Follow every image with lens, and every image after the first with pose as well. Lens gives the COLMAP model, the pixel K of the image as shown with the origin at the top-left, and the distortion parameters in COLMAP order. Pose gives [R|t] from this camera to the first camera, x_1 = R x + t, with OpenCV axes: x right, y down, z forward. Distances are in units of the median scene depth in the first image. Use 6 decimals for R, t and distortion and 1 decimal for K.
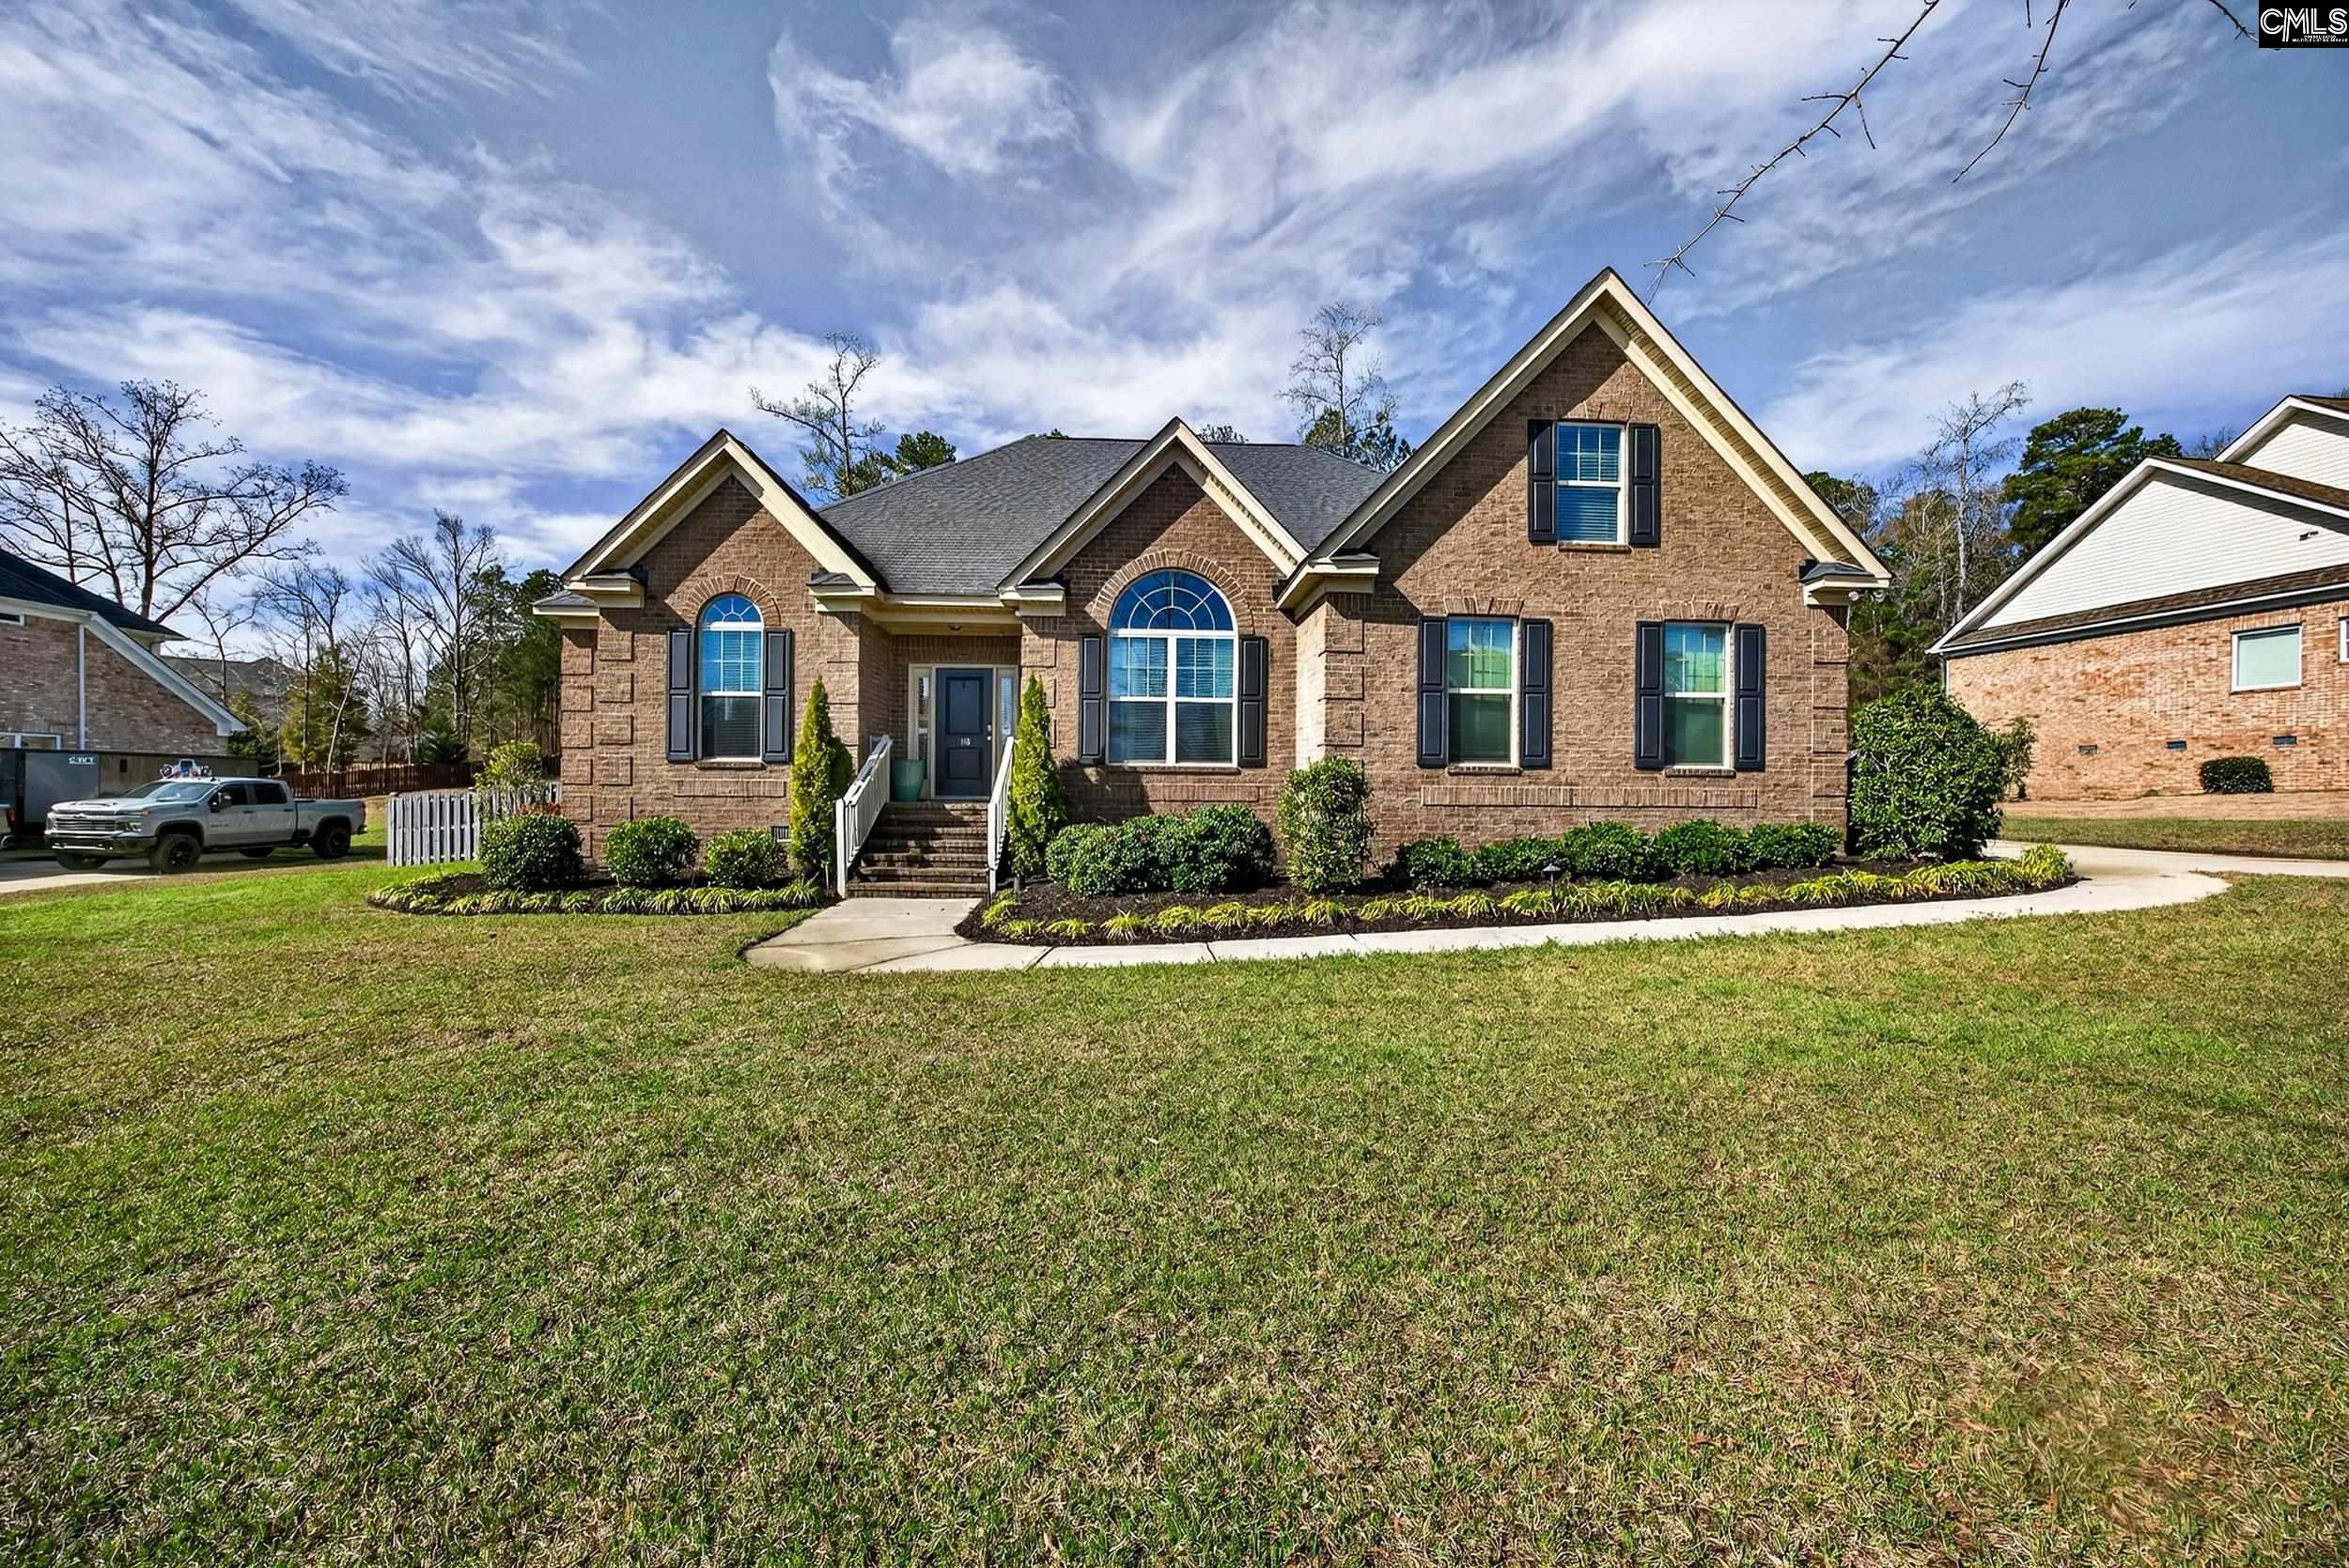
lens RADIAL K [[1039.3, 0, 1169.0], [0, 1039.3, 801.9], [0, 0, 1]] dist [-0.000446, 0.002521]
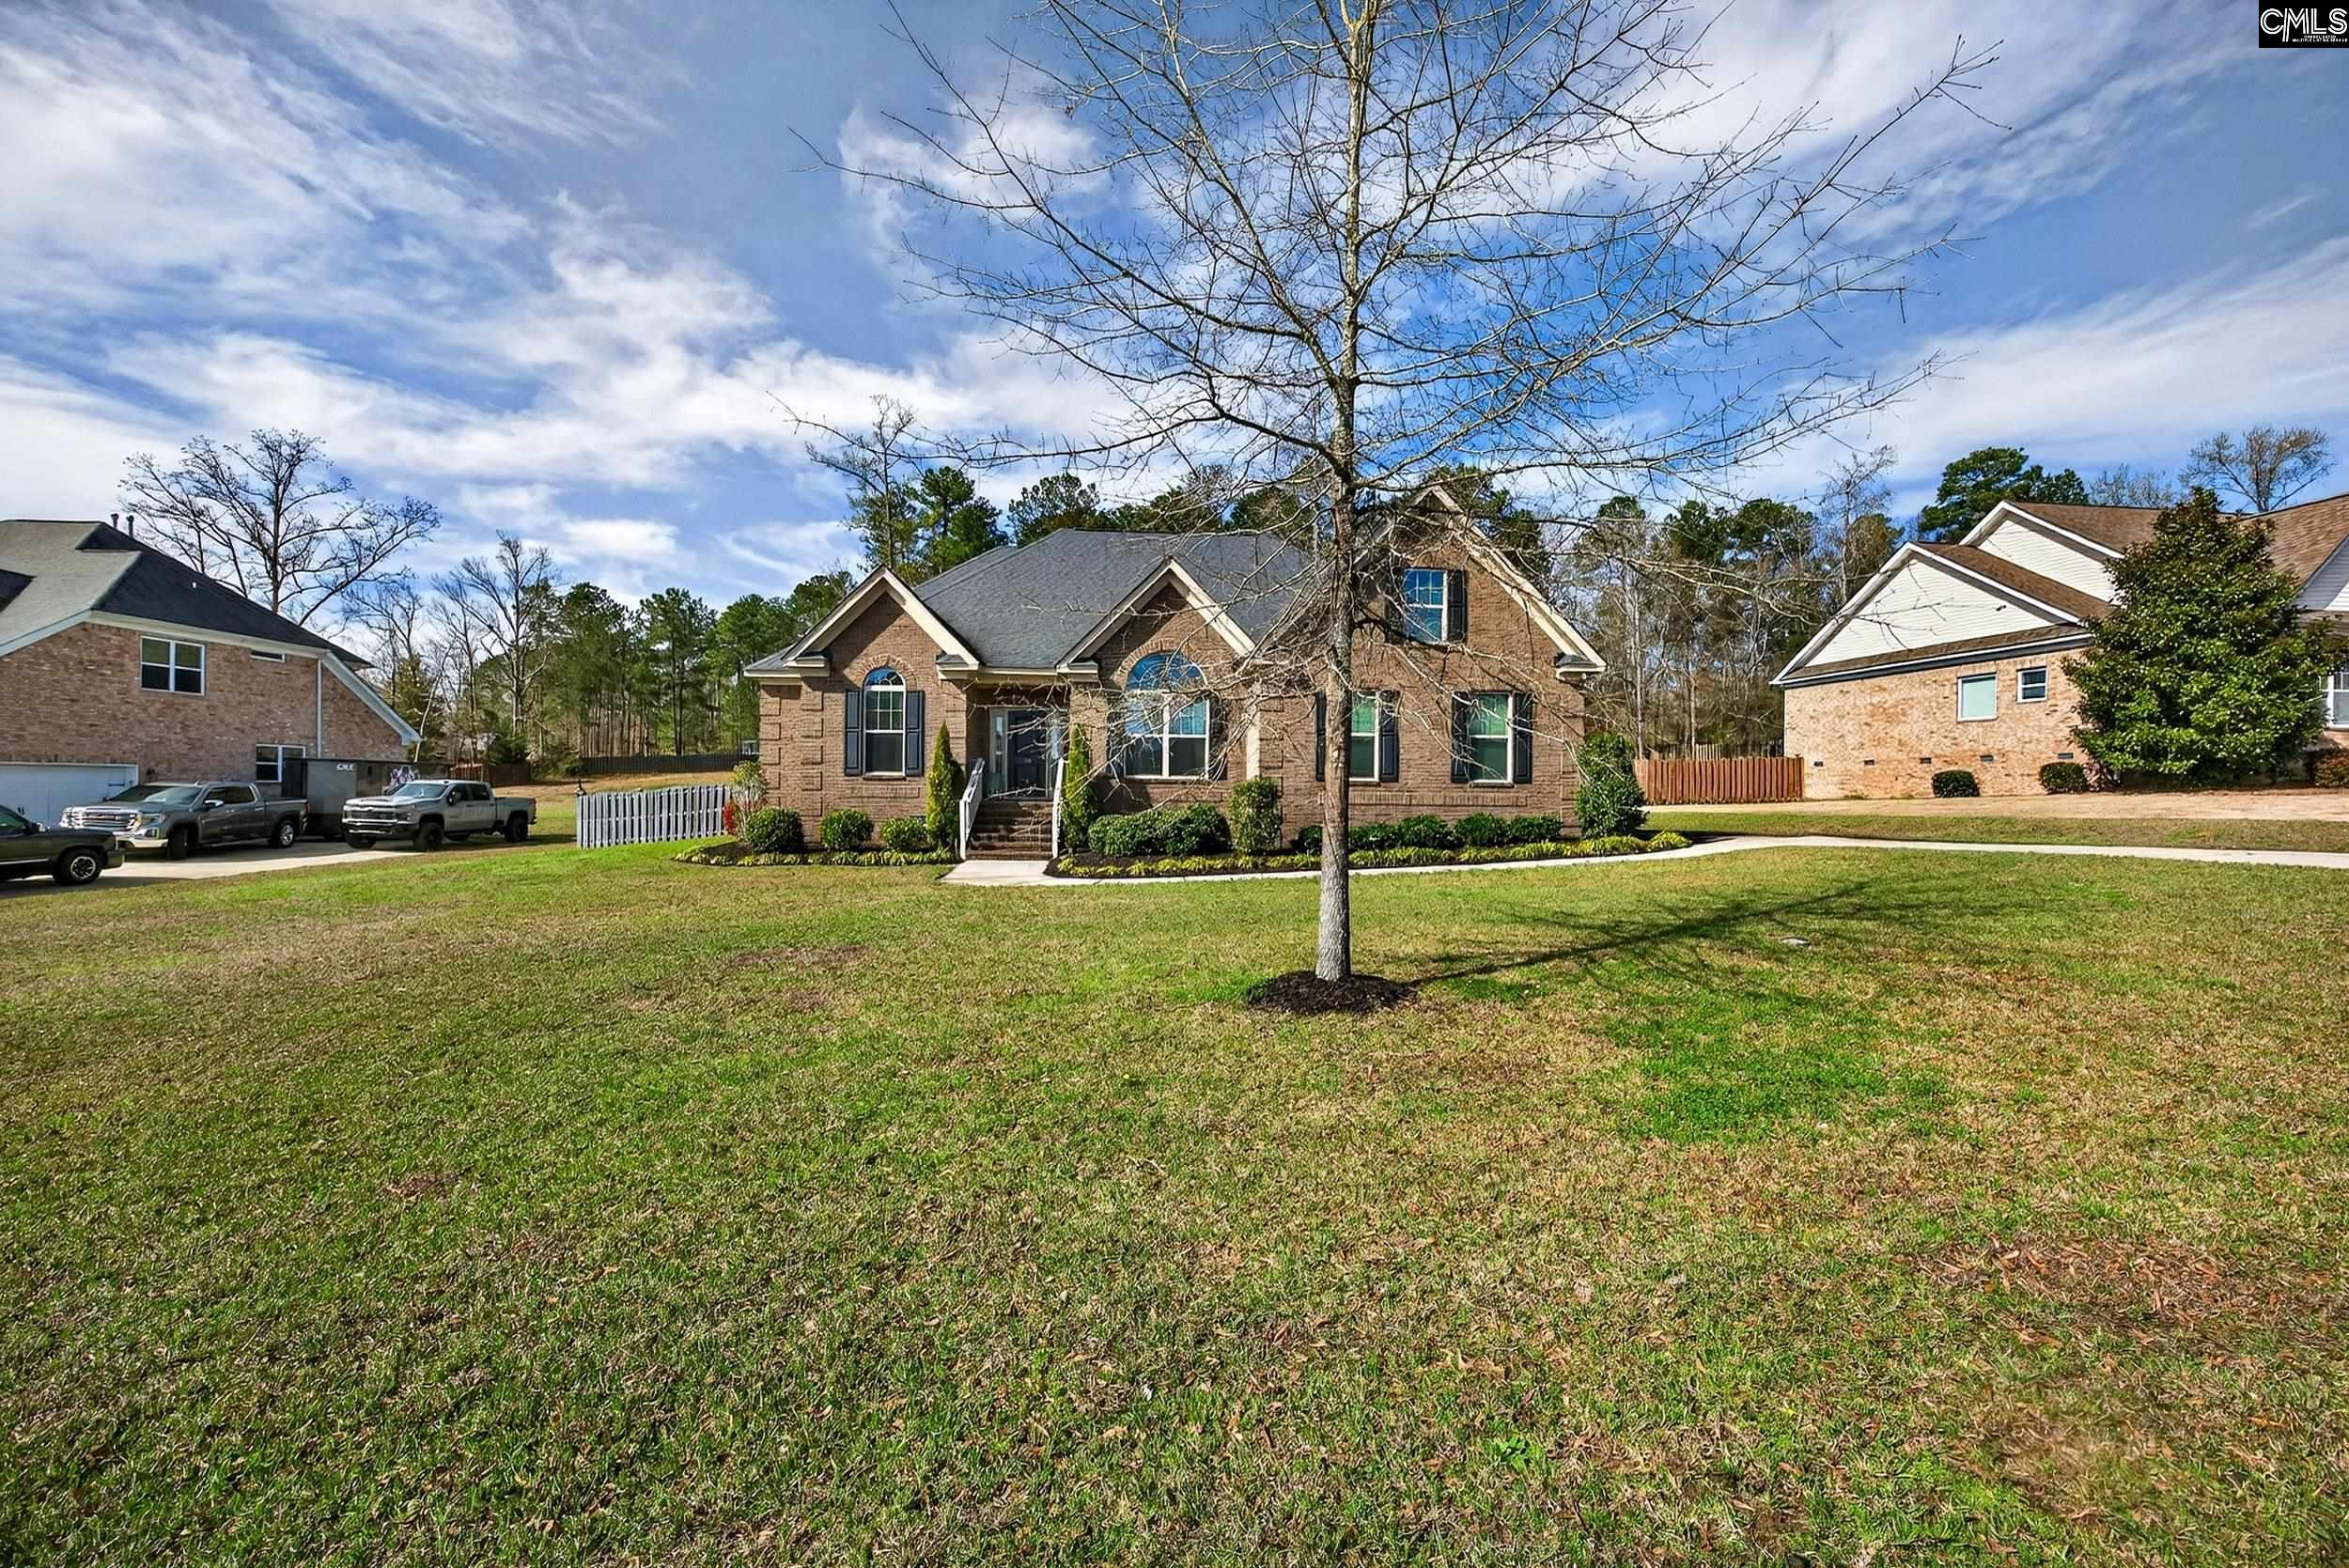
lens RADIAL K [[1039.3, 0, 1185.1], [0, 1039.3, 780.2], [0, 0, 1]] dist [-0.000446, 0.002521]
pose [[0.999982, 0.002564, -0.005446, 0.038522], [-0.002669, 0.999807, -0.019478, -0.001454], [0.005395, 0.019492, 0.999795, -0.551059]]
